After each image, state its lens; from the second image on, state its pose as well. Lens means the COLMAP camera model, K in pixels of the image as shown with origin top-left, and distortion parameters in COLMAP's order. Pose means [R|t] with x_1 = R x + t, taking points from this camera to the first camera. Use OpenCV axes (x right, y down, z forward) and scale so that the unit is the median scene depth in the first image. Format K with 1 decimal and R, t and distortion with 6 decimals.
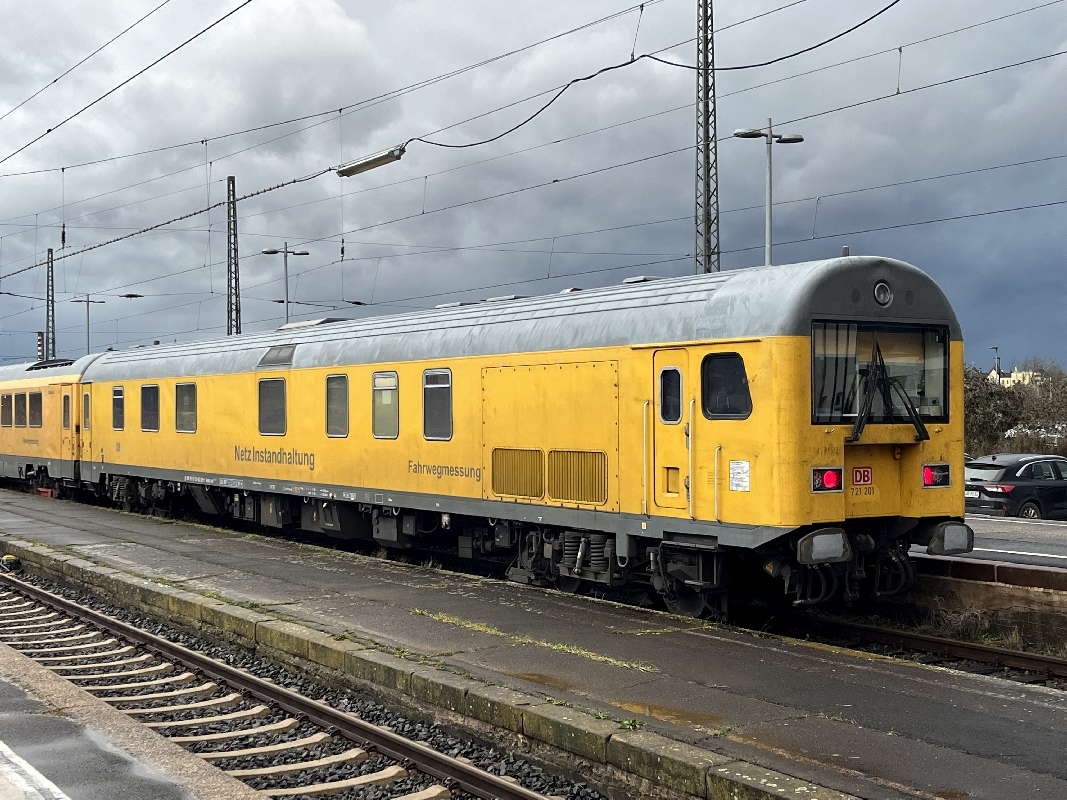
lens RADIAL K [[1569.8, 0, 533.0], [0, 1569.8, 399.5], [0, 0, 1]] dist [0.002550, 0.000000]
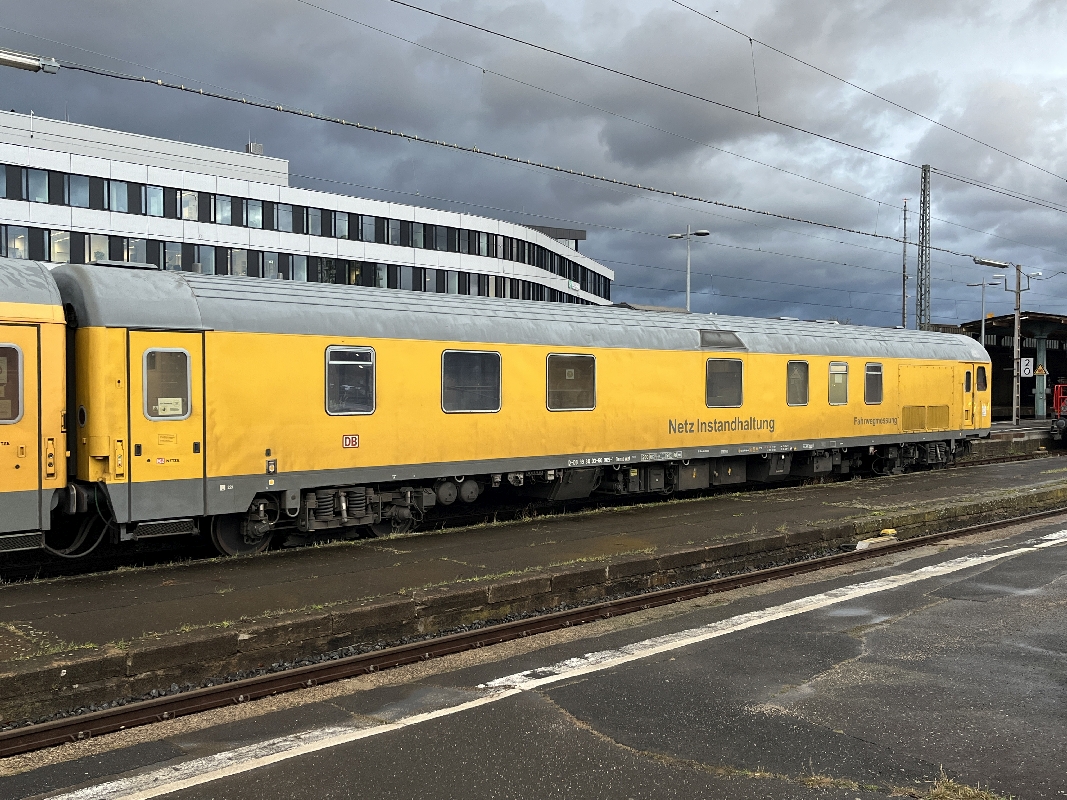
lens RADIAL K [[1005.6, 0, 531.6], [0, 1005.6, 401.5], [0, 0, 1]] dist [-0.010937, 0.000000]
pose [[-0.202787, -0.002631, 0.979219, -0.965375], [-0.000533, 0.999997, 0.002576, 0.018372], [-0.979223, 0.000000, -0.202787, 1.434893]]
